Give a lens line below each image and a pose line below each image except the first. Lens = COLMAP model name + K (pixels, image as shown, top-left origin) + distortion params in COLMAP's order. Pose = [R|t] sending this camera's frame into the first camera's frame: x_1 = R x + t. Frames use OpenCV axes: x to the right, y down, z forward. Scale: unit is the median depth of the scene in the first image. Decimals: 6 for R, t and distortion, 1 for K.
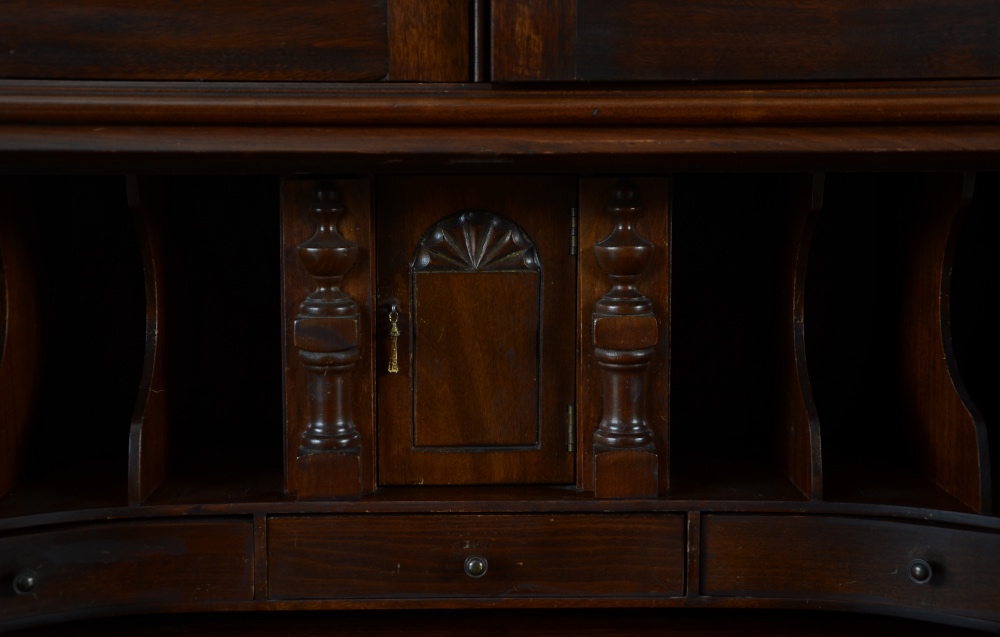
lens RADIAL K [[1522.7, 0, 500.0], [0, 1522.7, 318.5], [0, 0, 1]] dist [-0.001379, 0.000236]
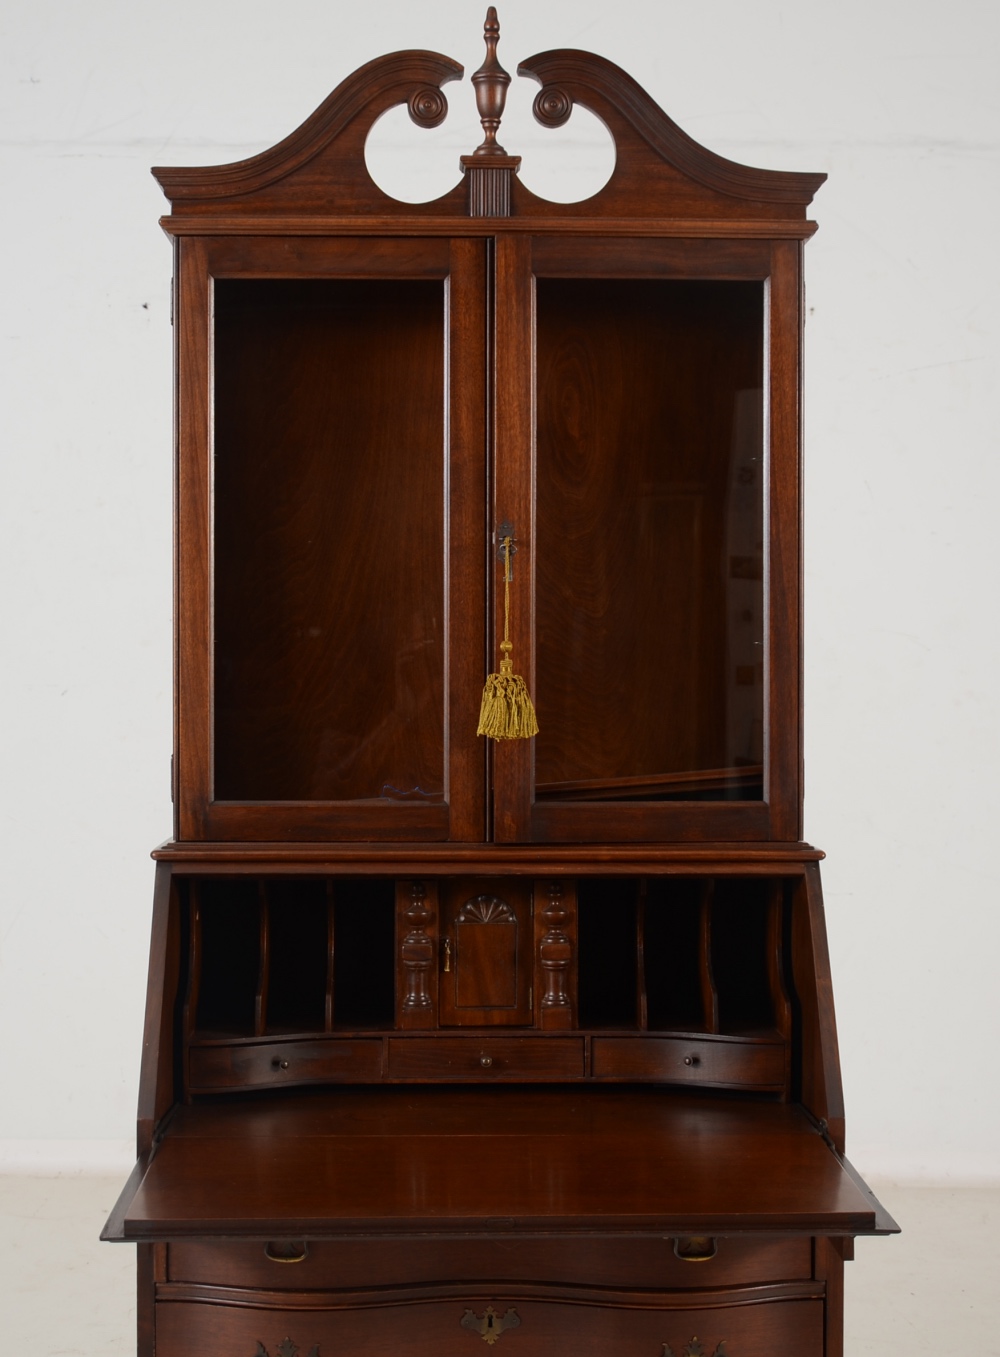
lens RADIAL K [[2615.8, 0, 500.0], [0, 2615.8, 678.5], [0, 0, 1]] dist [-0.013714, 0.168514]
pose [[0.999981, 0.001368, 0.005963, -0.018751], [-0.000719, 0.994194, -0.107603, 0.022275], [-0.006075, 0.107597, 0.994176, -2.704416]]
